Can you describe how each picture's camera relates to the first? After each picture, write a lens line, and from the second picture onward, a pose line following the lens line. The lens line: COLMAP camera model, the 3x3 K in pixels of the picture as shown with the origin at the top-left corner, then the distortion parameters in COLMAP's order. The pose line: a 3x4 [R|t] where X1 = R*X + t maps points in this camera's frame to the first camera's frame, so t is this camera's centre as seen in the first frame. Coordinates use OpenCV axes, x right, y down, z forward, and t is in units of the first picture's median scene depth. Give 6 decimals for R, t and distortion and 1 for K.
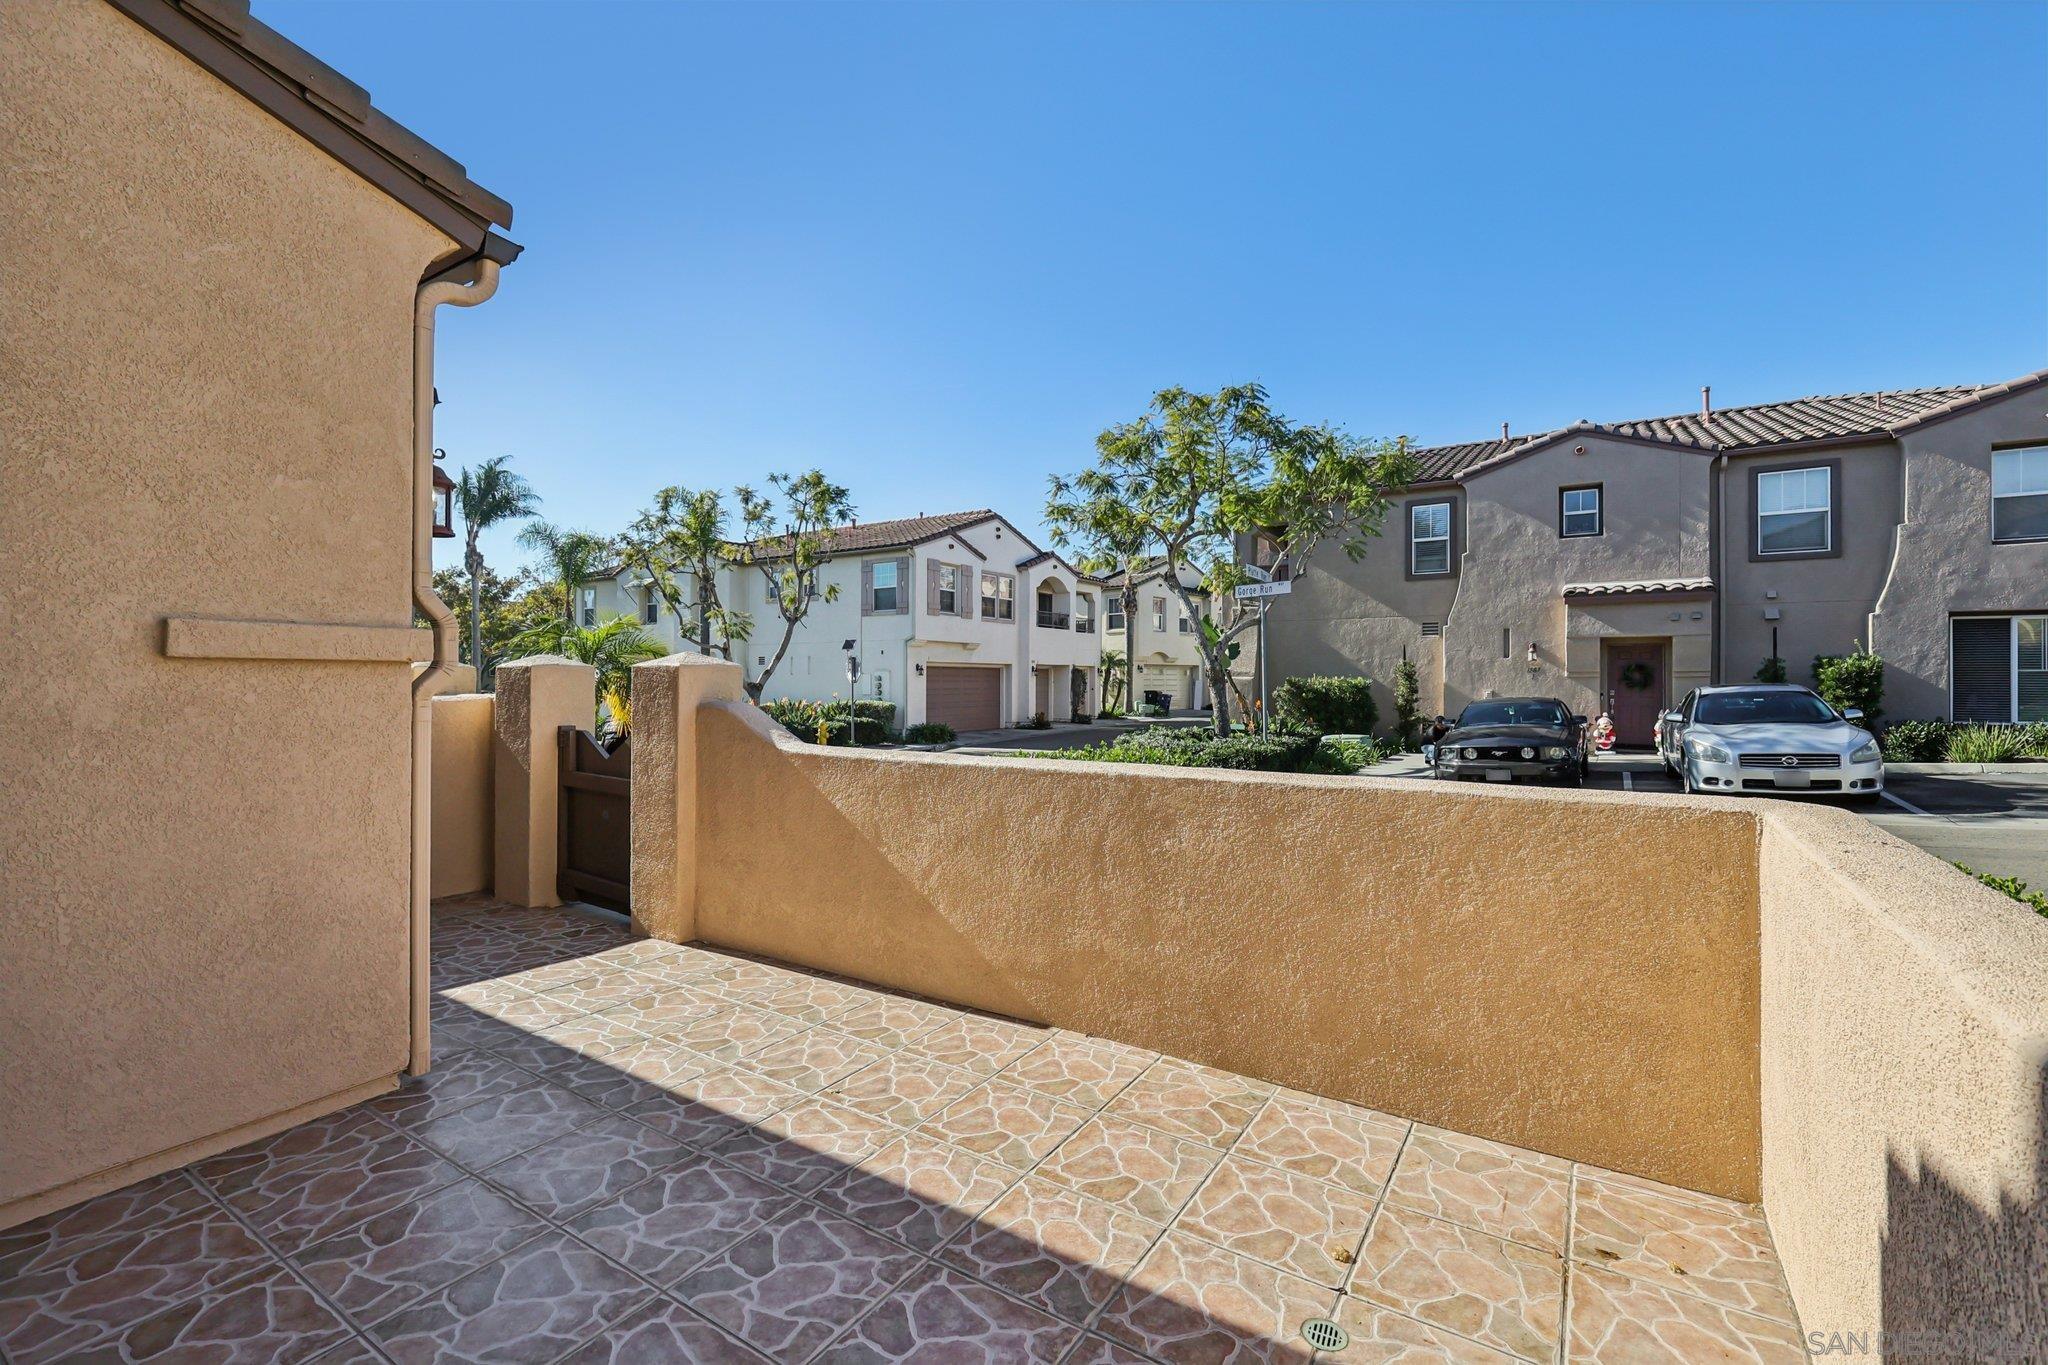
lens RADIAL K [[911.8, 0, 1008.7], [0, 911.8, 677.8], [0, 0, 1]] dist [0.019626, 0.000434]
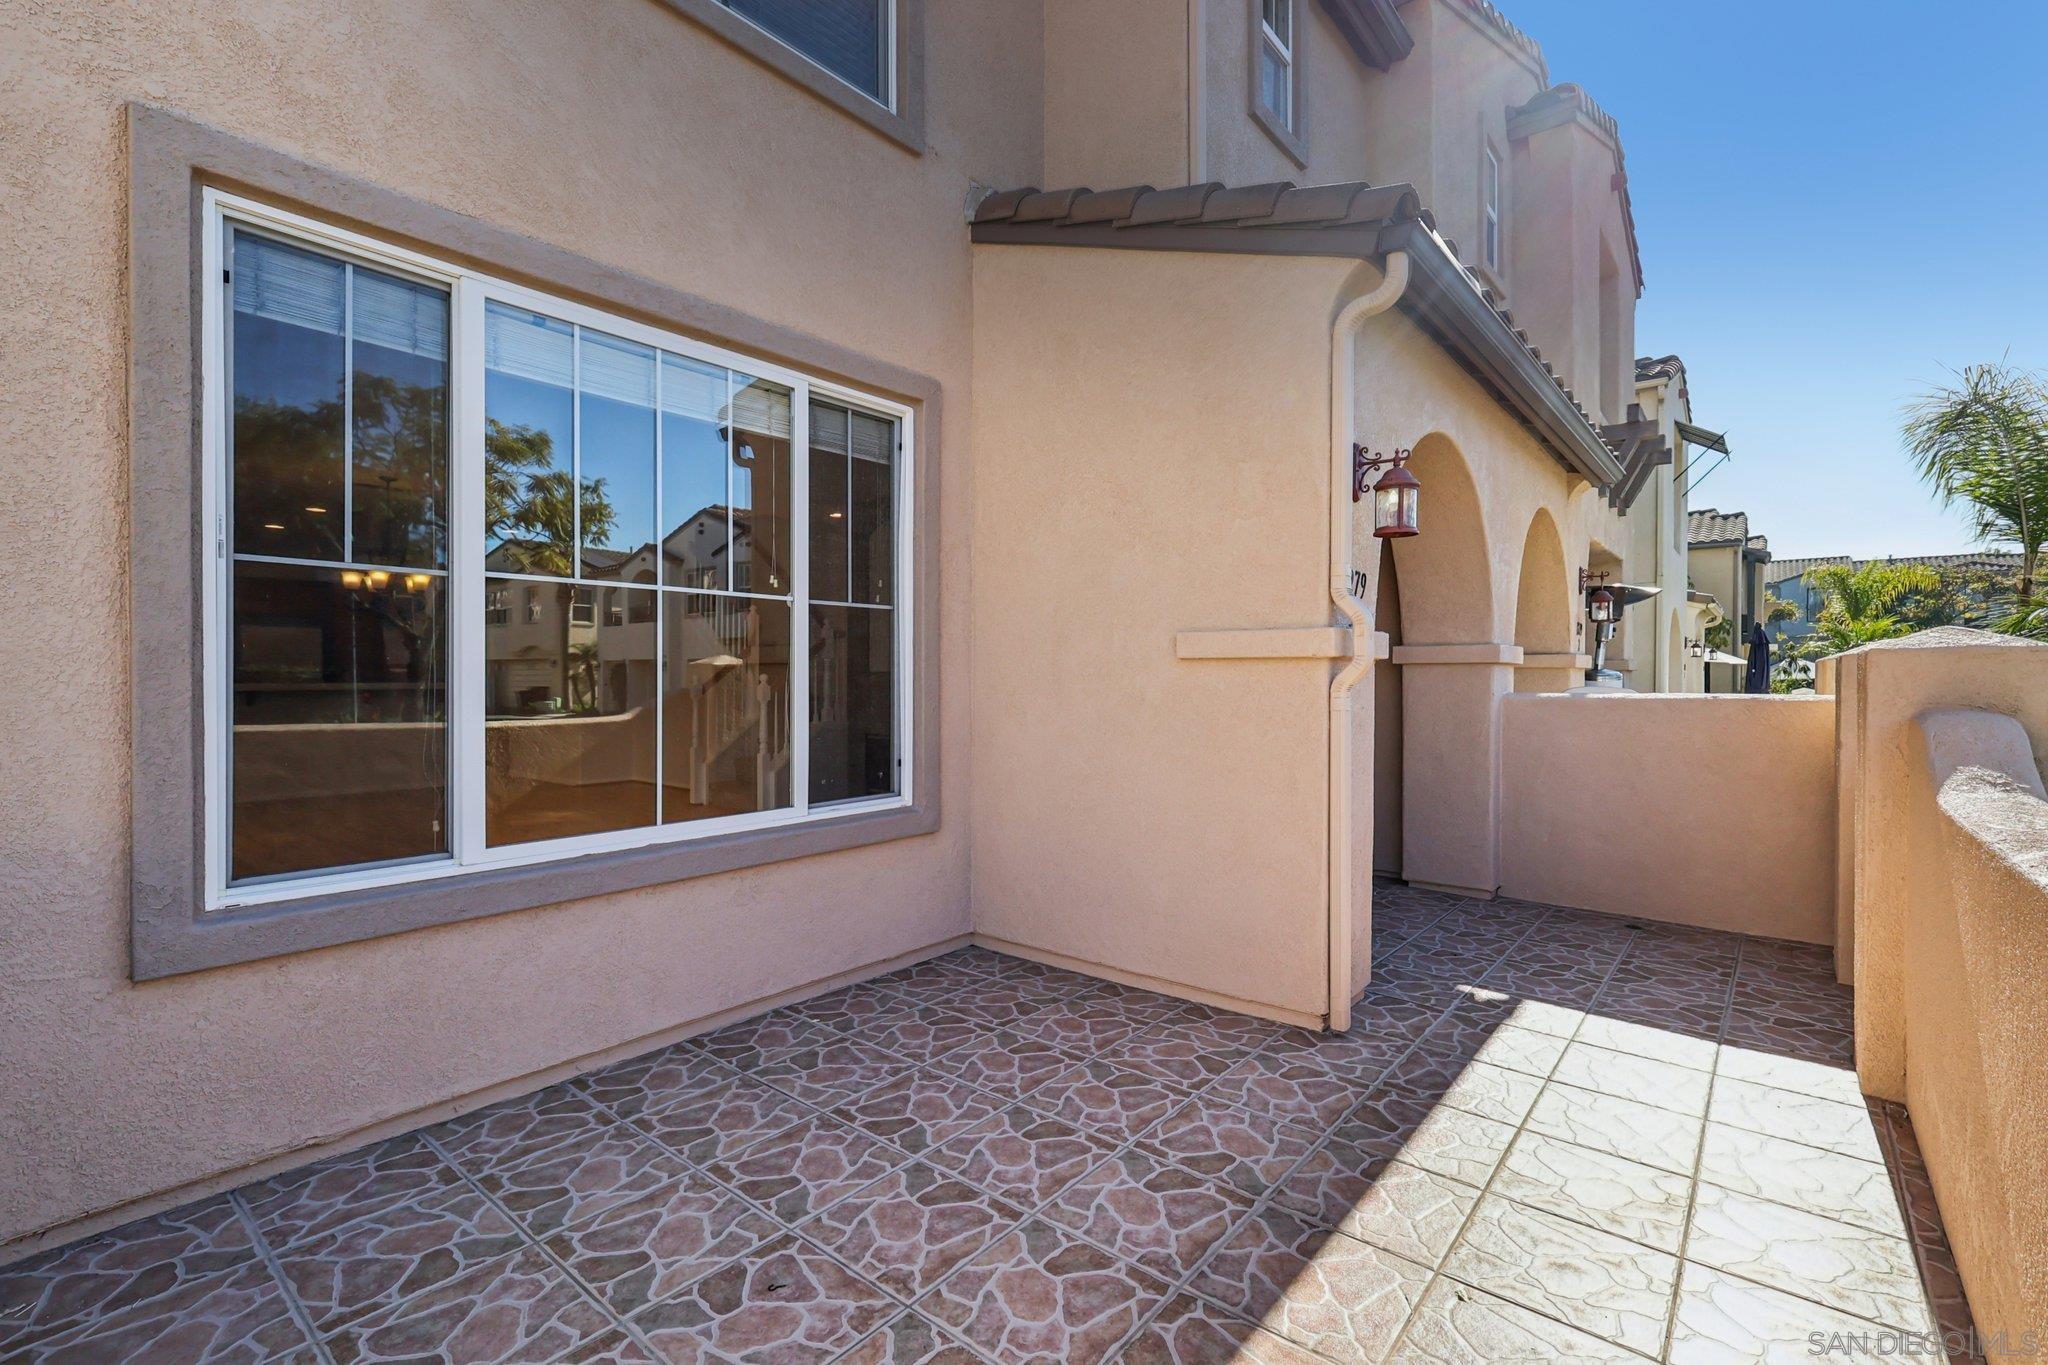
lens RADIAL K [[911.8, 0, 1019.4], [0, 911.8, 677.5], [0, 0, 1]] dist [0.019626, 0.000434]
pose [[-0.115282, 0.000186, -0.993333, 0.586280], [0.004703, 0.999989, -0.000359, 0.007809], [0.993322, -0.004713, -0.115281, 0.884651]]
